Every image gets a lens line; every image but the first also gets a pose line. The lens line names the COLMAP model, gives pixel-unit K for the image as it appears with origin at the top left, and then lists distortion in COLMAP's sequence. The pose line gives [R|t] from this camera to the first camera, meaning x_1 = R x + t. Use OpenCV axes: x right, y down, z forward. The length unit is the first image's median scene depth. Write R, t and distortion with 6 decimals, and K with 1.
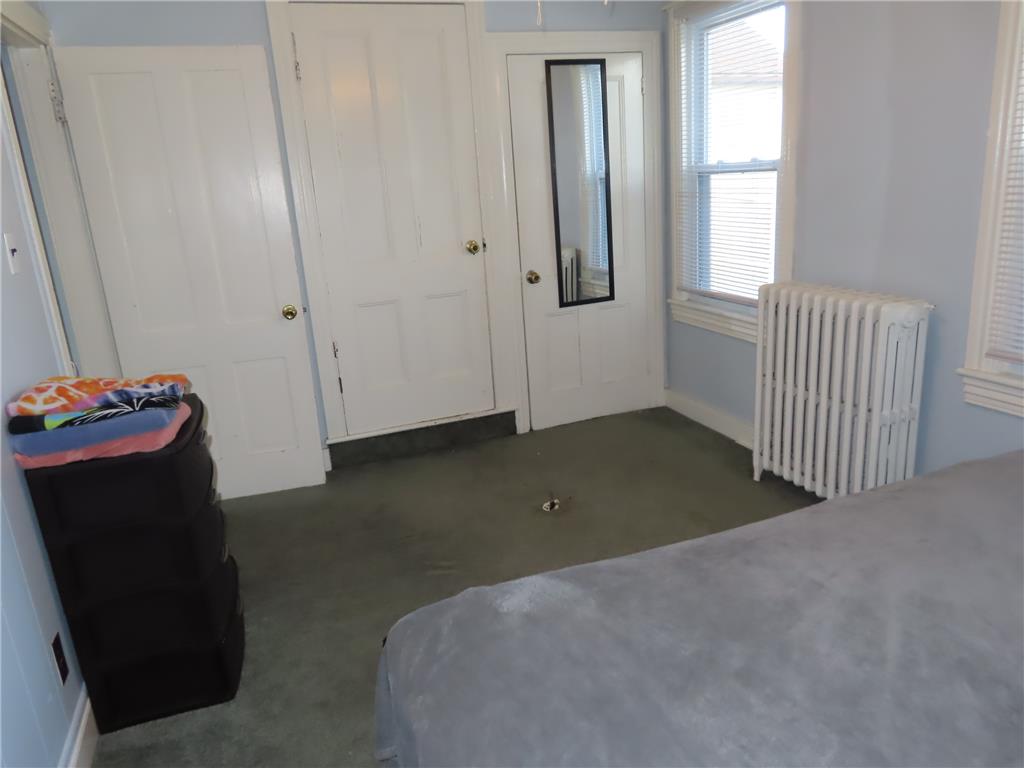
lens RADIAL K [[723.9, 0, 512.0], [0, 723.9, 384.0], [0, 0, 1]] dist [-0.014619, -0.000925]
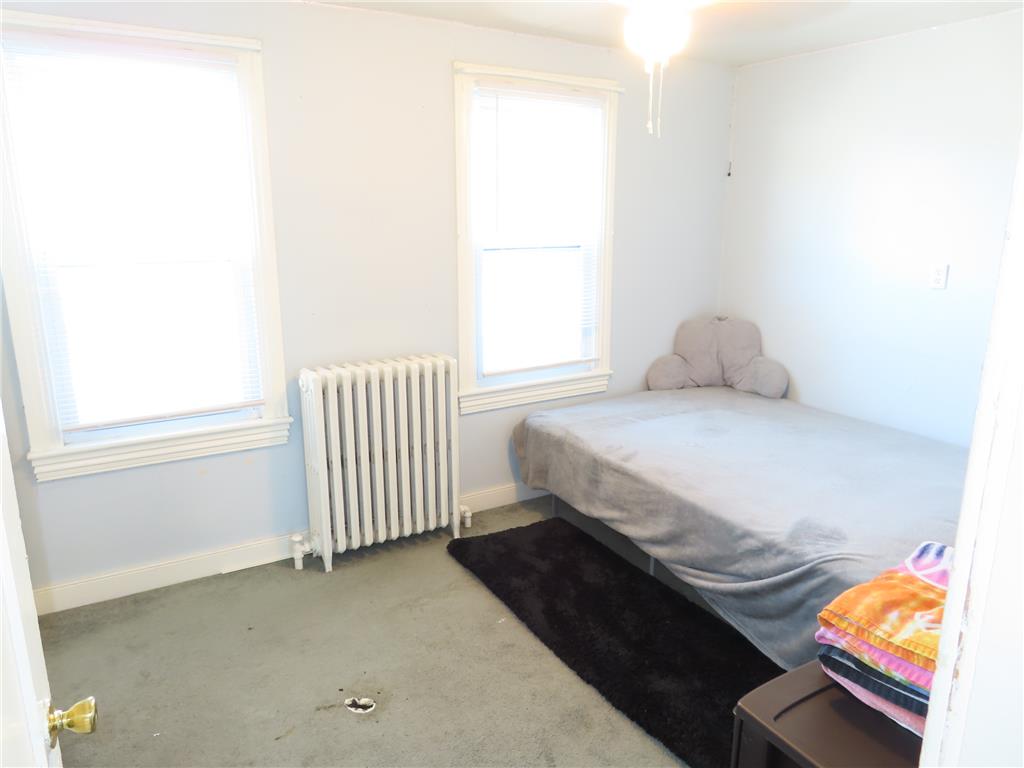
lens RADIAL K [[723.9, 0, 512.0], [0, 723.9, 384.0], [0, 0, 1]] dist [-0.014619, -0.000925]
pose [[-0.182994, -0.161715, 0.969722, -0.531574], [0.289592, 0.933747, 0.210364, -0.205671], [-0.939494, 0.319319, -0.124039, 0.719017]]
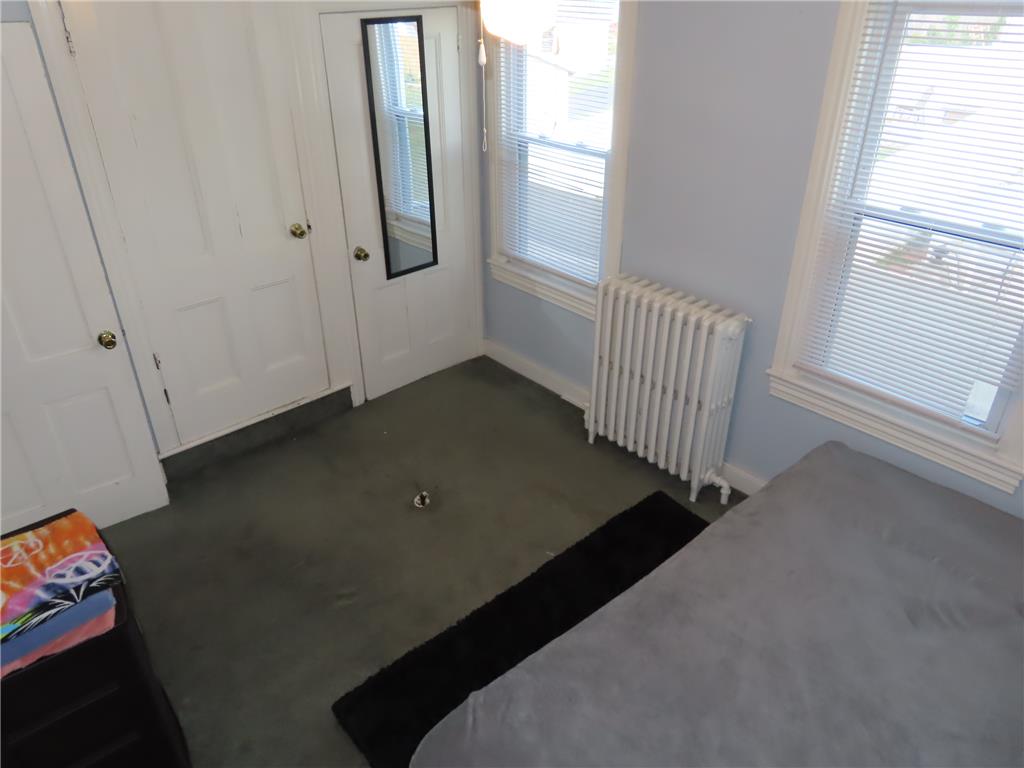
lens RADIAL K [[723.9, 0, 512.0], [0, 723.9, 384.0], [0, 0, 1]] dist [-0.014619, -0.000925]
pose [[0.928670, -0.125209, 0.349134, -0.146274], [0.043306, 0.971463, 0.233204, -0.202562], [-0.368370, -0.201450, 0.907591, 0.021912]]
